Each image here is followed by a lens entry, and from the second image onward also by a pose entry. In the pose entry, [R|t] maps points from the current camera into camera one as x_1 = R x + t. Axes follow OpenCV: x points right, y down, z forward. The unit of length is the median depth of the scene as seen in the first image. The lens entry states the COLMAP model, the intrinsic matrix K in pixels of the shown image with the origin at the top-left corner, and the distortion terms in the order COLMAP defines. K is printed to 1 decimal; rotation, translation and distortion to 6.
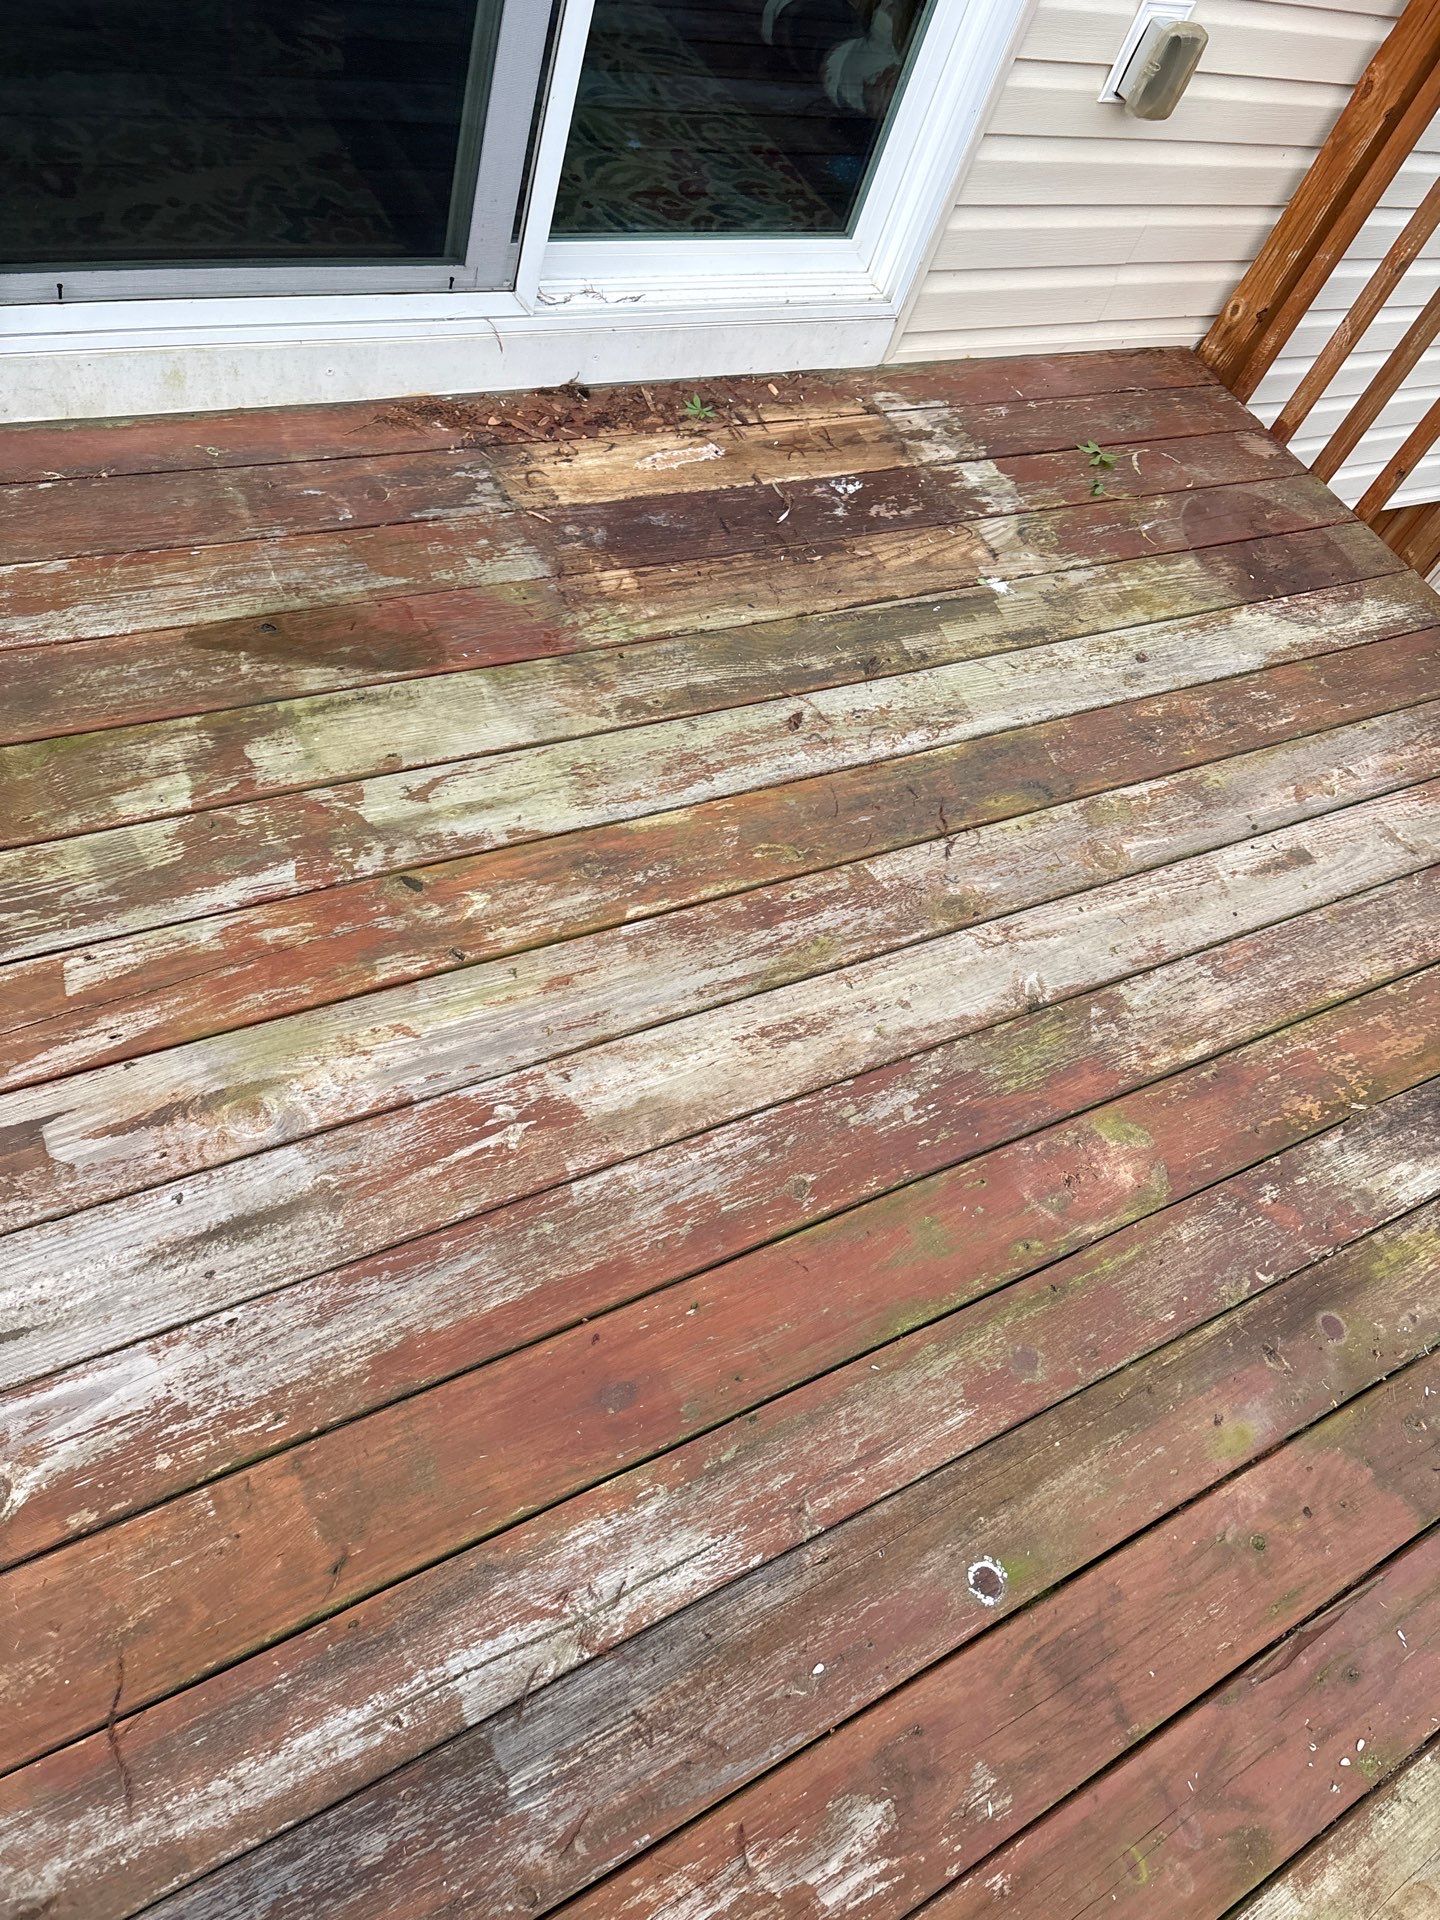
lens RADIAL K [[1462.1, 0, 707.1], [0, 1462.1, 958.8], [0, 0, 1]] dist [0.056463, -0.049216]
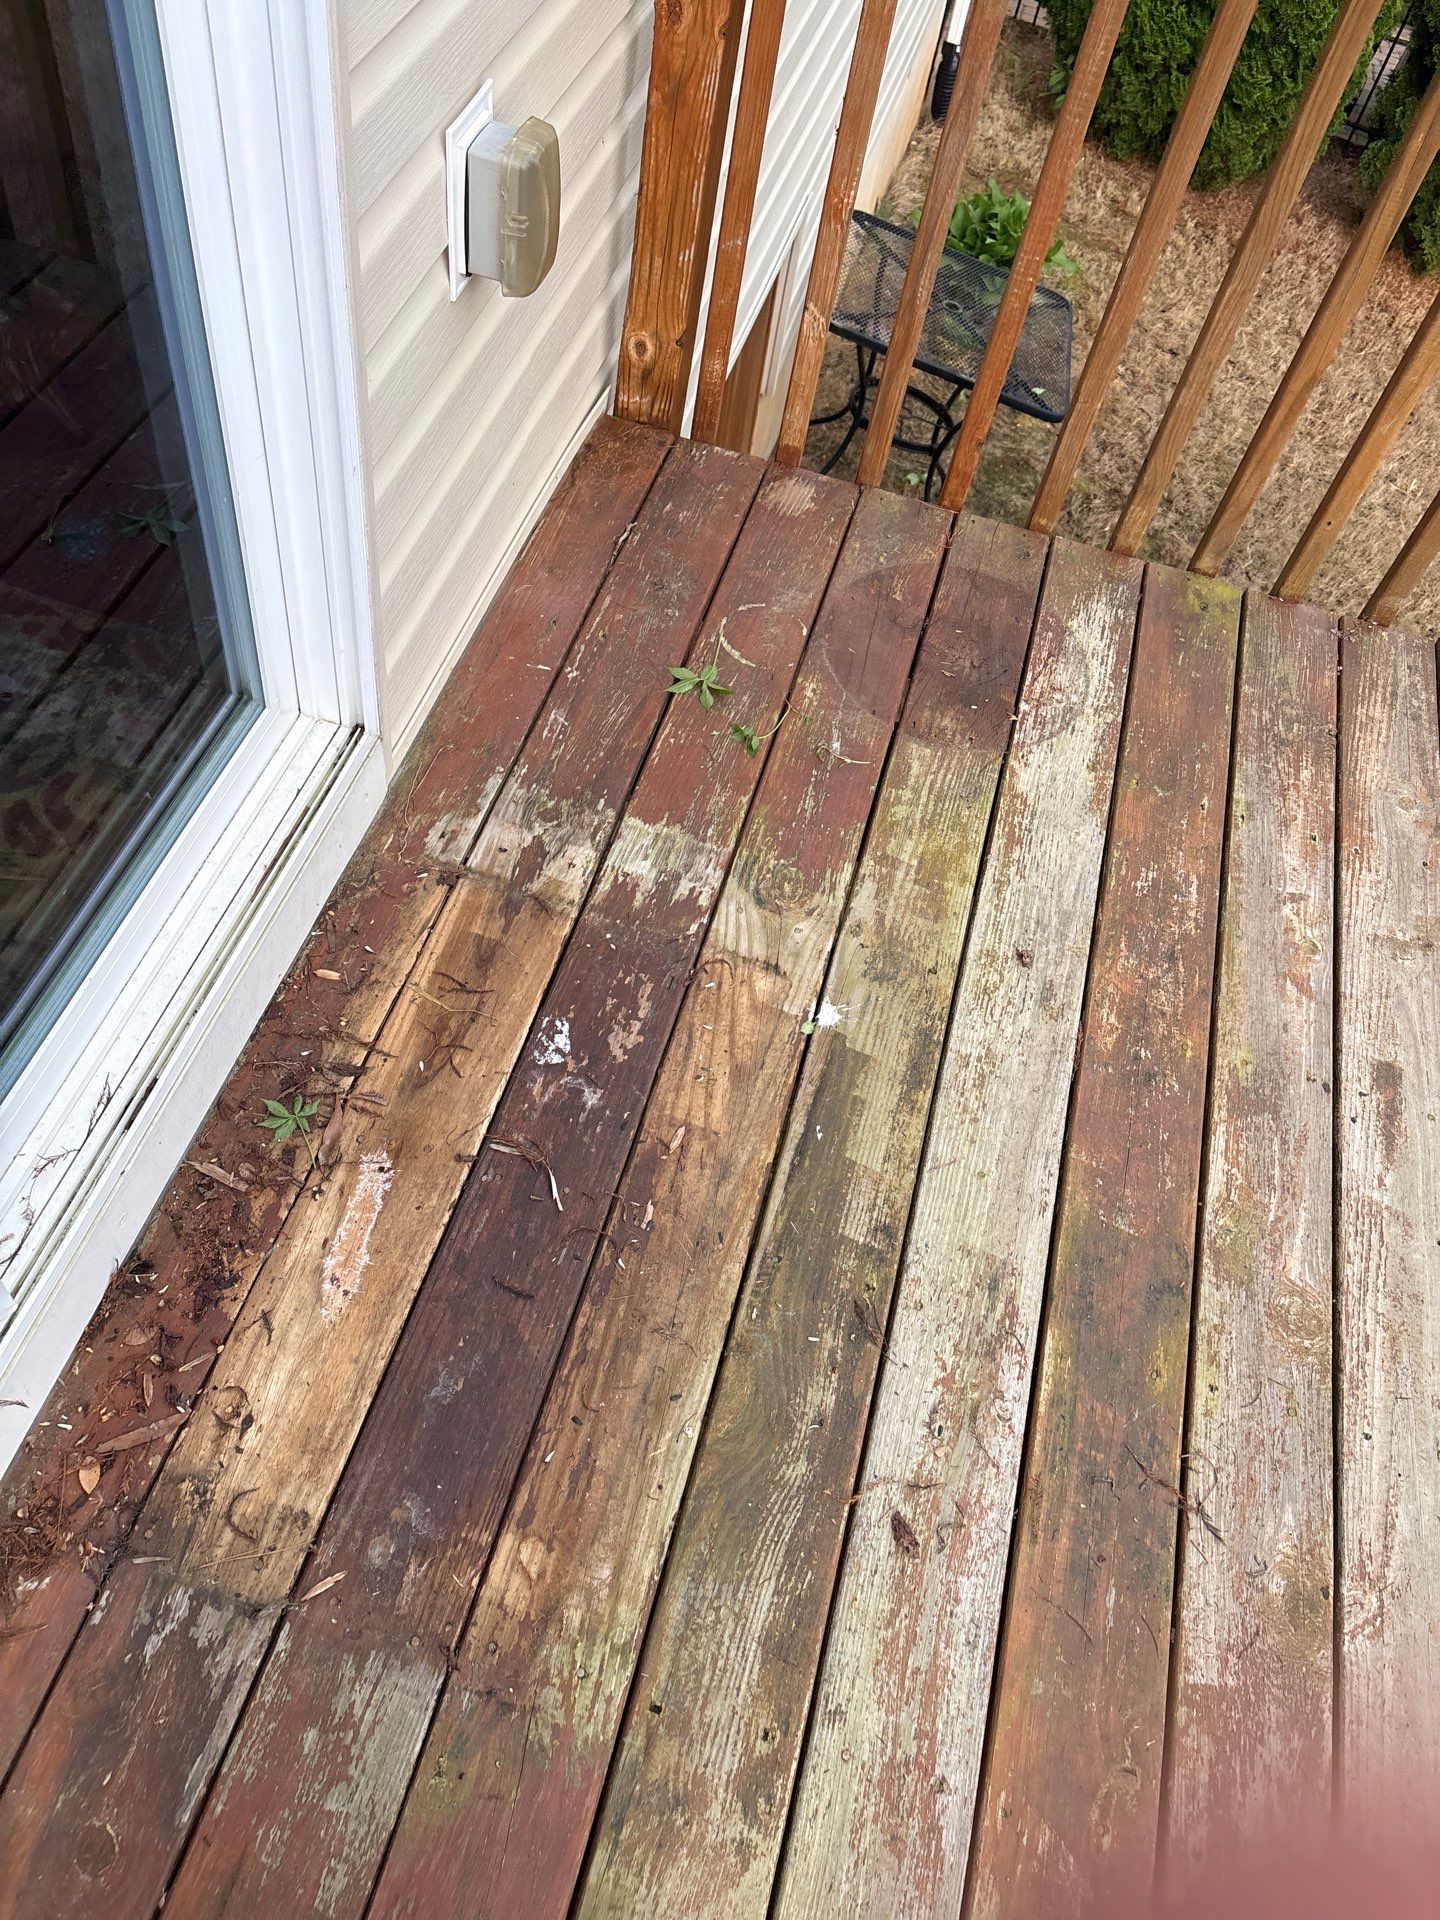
lens RADIAL K [[1462.1, 0, 725.8], [0, 1462.1, 966.1], [0, 0, 1]] dist [0.056463, -0.049216]
pose [[0.698589, -0.672160, 0.245306, 0.013745], [0.610810, 0.738774, 0.284824, -0.503582], [-0.372673, -0.049140, 0.926661, 0.395462]]
